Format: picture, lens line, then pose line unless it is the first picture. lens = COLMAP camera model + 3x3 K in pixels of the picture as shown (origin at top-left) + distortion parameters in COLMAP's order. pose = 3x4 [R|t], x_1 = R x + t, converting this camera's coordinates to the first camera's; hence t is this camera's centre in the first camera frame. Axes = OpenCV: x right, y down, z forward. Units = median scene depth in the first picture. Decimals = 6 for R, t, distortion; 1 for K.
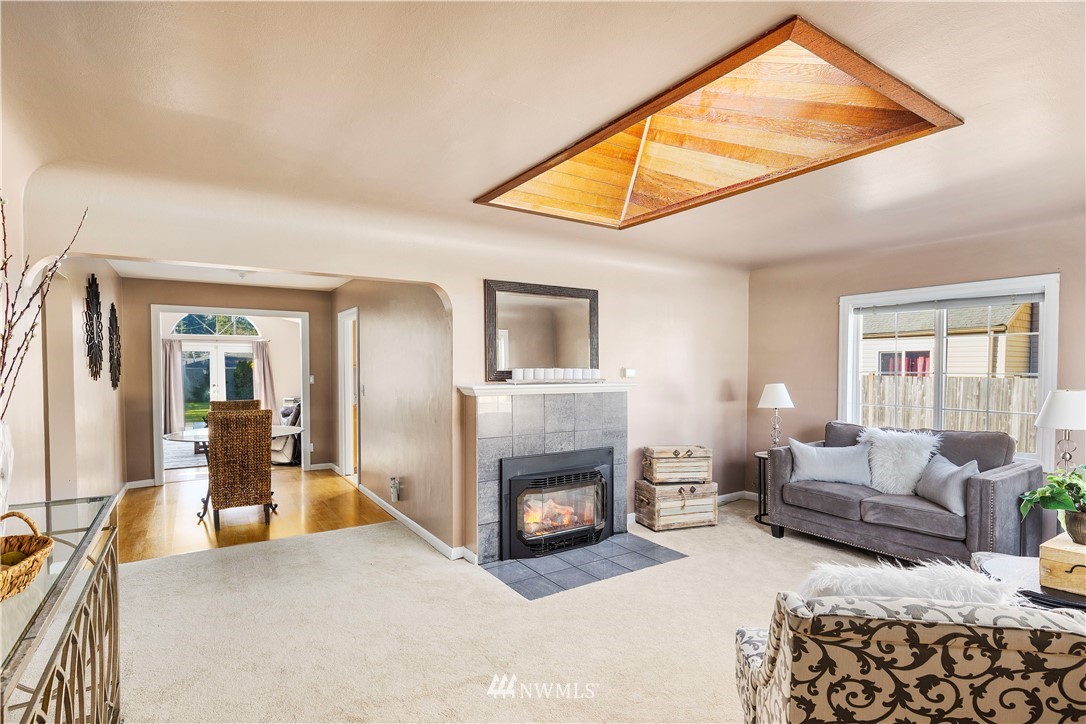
lens RADIAL K [[536.4, 0, 542.3], [0, 536.4, 380.8], [0, 0, 1]] dist [-0.002271, -0.000170]
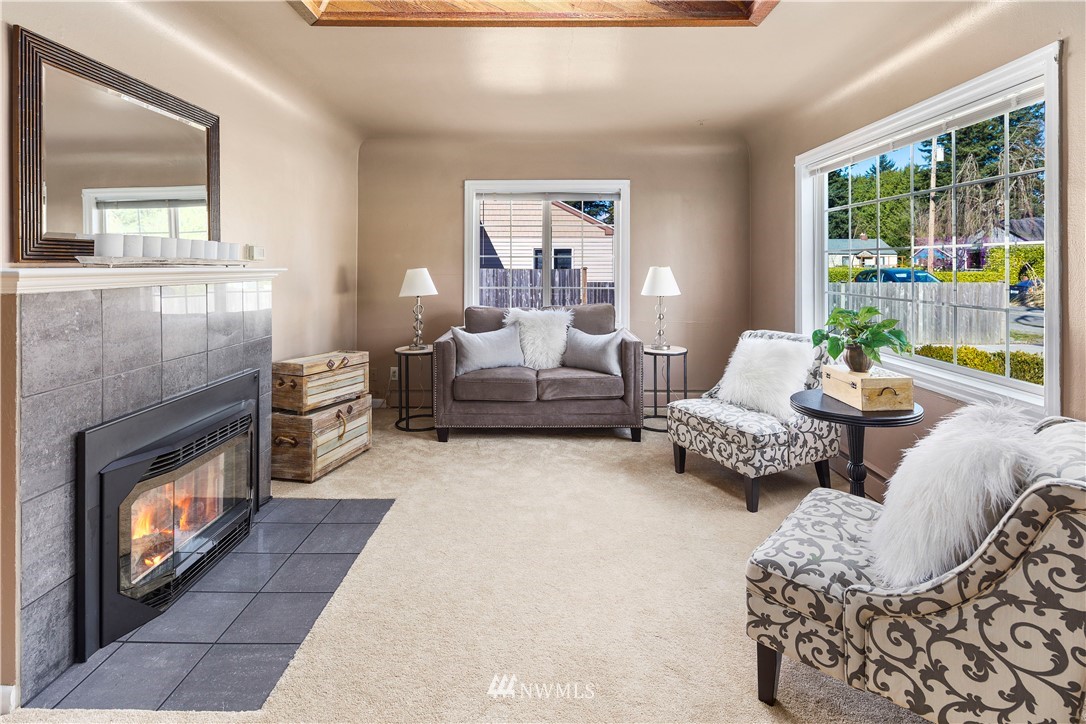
lens RADIAL K [[532.7, 0, 541.2], [0, 532.7, 259.9], [0, 0, 1]] dist [-0.001709, -0.001624]
pose [[0.556081, 0.006010, 0.831106, -0.214114], [0.023534, 0.999459, -0.022974, 0.019029], [-0.830795, 0.032334, 0.555639, 0.396783]]
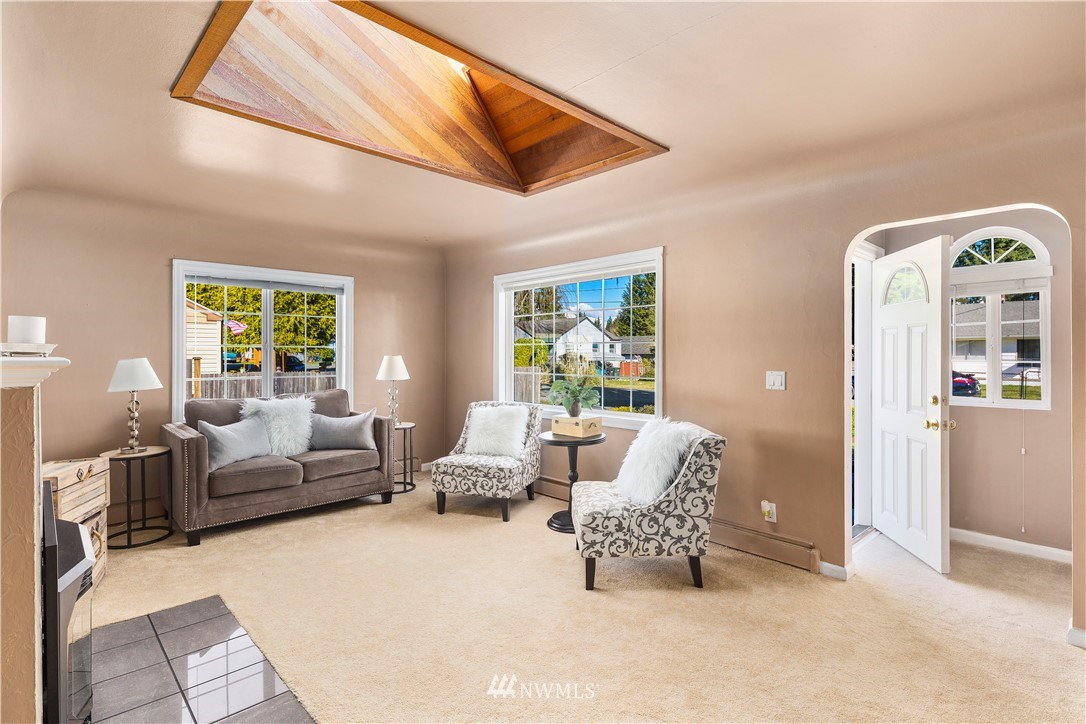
lens RADIAL K [[528.9, 0, 542.7], [0, 528.9, 355.7], [0, 0, 1]] dist [0.001422, -0.000311]
pose [[-0.183925, -0.003836, 0.982933, -0.478644], [0.028092, 0.999563, 0.009158, 0.012524], [-0.982539, 0.029297, -0.183737, 0.661652]]
